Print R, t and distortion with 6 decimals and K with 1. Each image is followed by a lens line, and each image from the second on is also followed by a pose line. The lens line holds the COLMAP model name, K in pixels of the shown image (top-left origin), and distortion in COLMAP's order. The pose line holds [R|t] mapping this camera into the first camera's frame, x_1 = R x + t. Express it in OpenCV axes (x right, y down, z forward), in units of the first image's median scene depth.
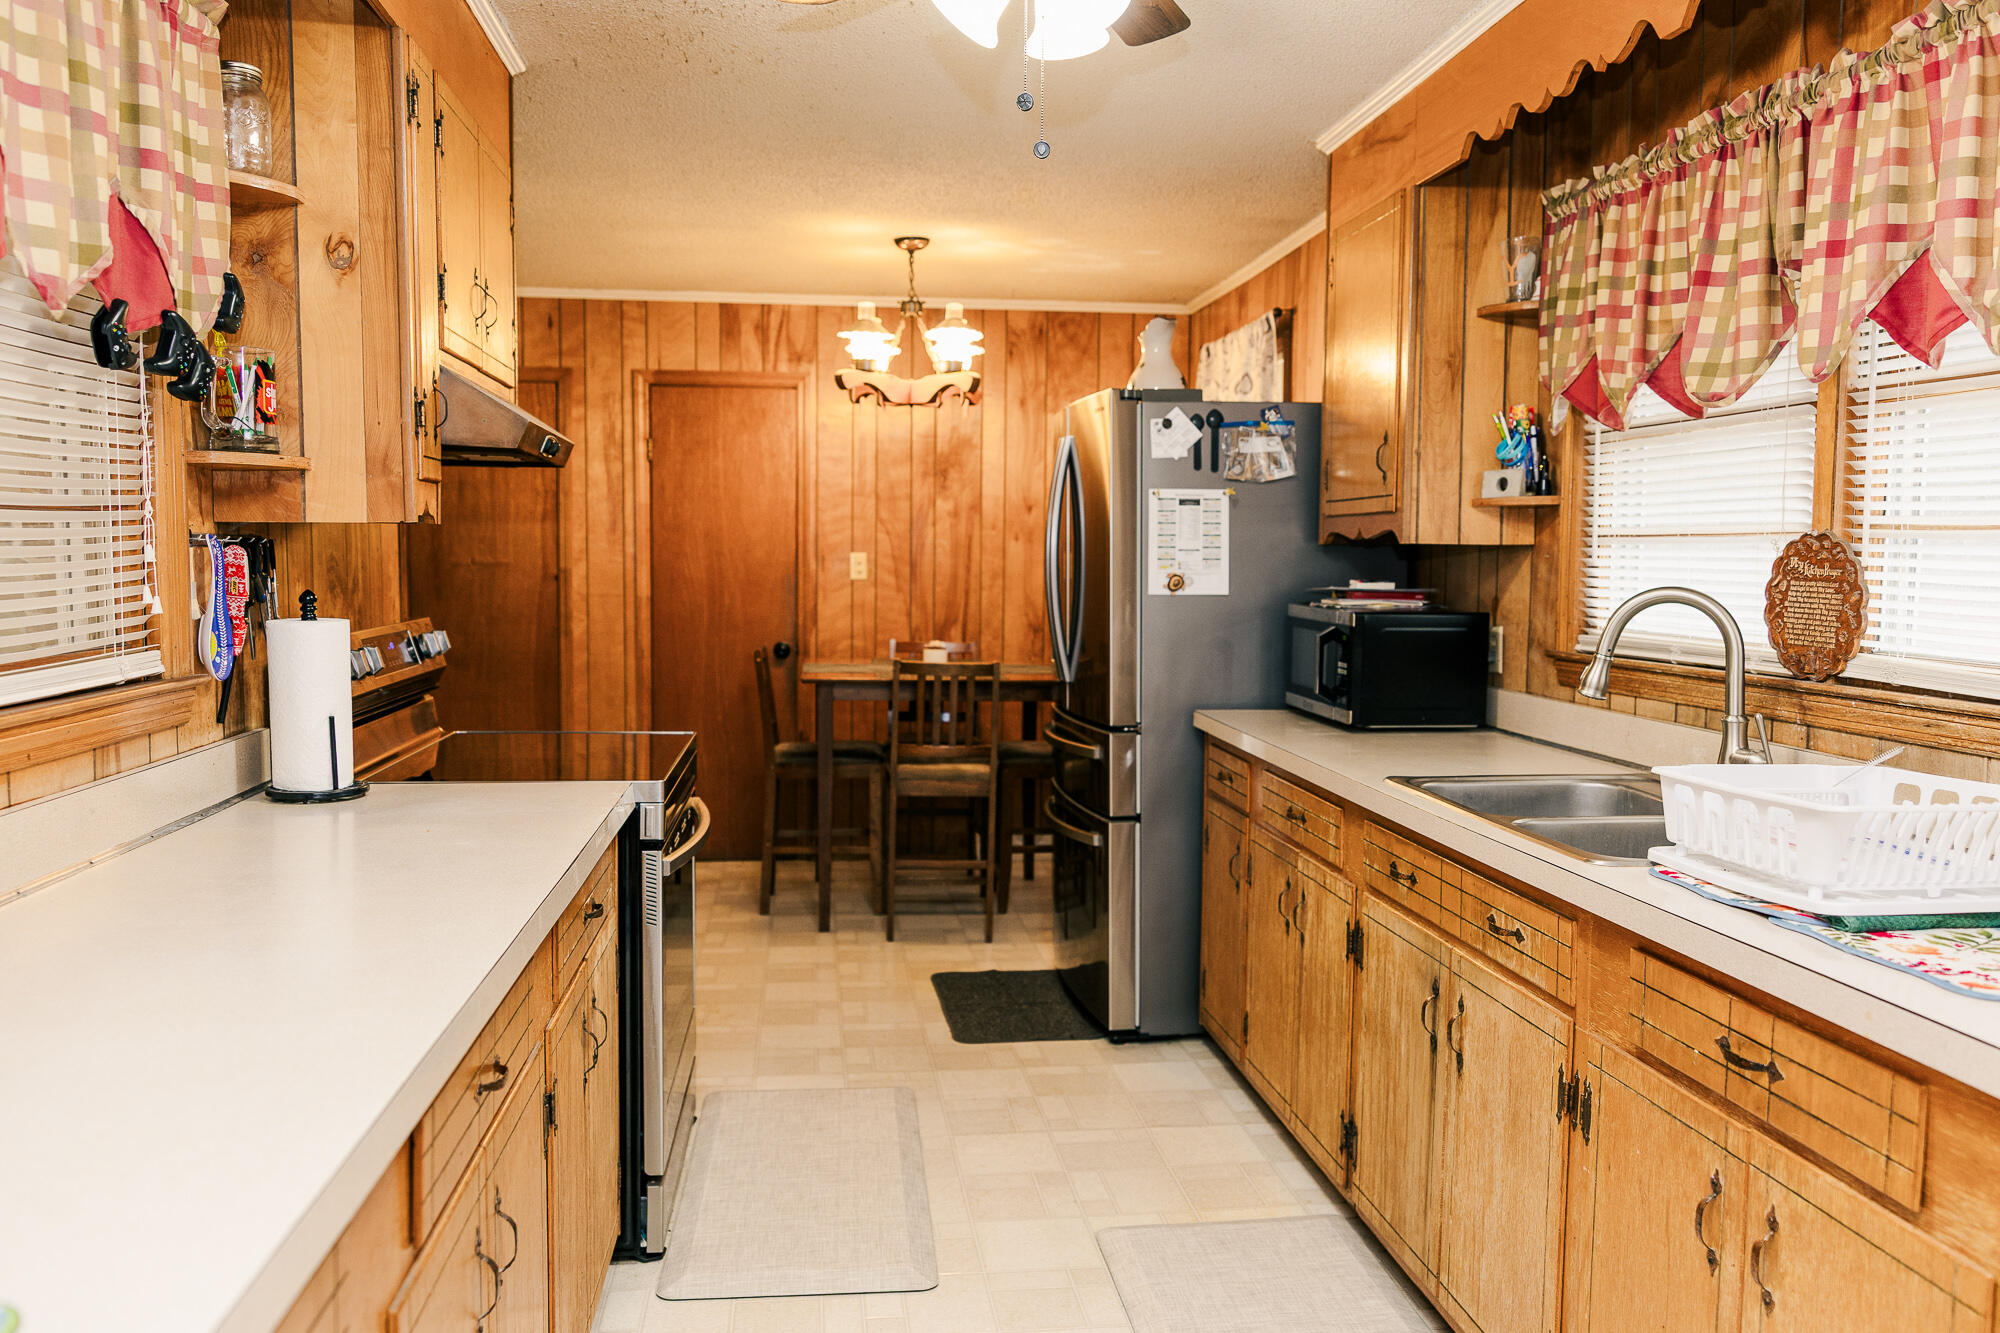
lens RADIAL K [[1598.1, 0, 1005.9], [0, 1598.1, 653.1], [0, 0, 1]] dist [0.001453, -0.000091]
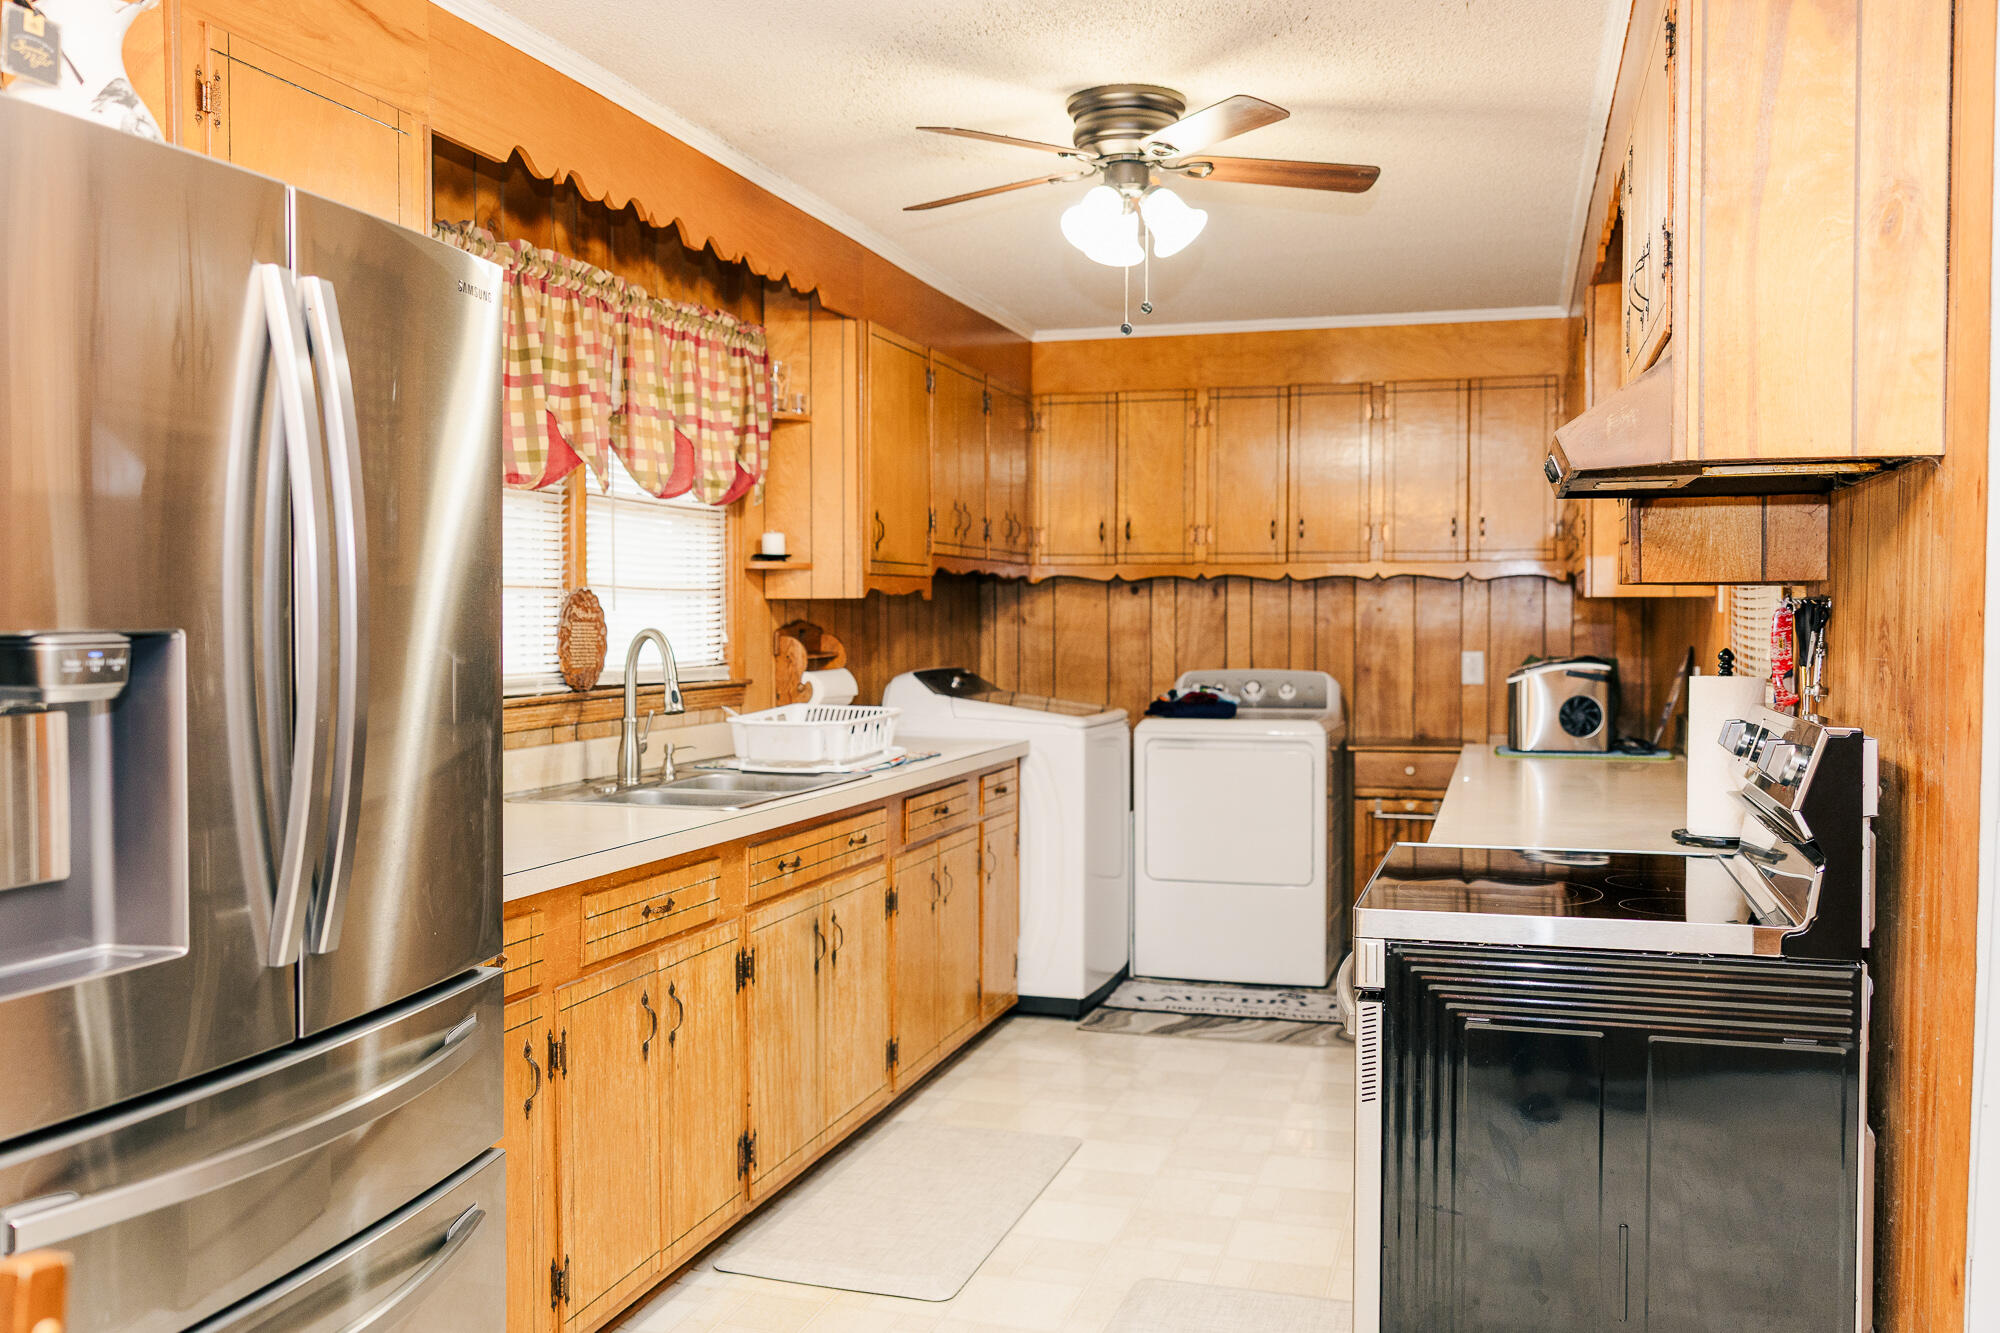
lens RADIAL K [[1728.3, 0, 999.8], [0, 1728.3, 668.8], [0, 0, 1]] dist [0.003287, 0.000437]
pose [[-0.915555, -0.026229, 0.401336, -0.461428], [0.014126, 0.995158, 0.097264, -0.149894], [-0.401944, 0.094720, -0.910752, 2.282856]]
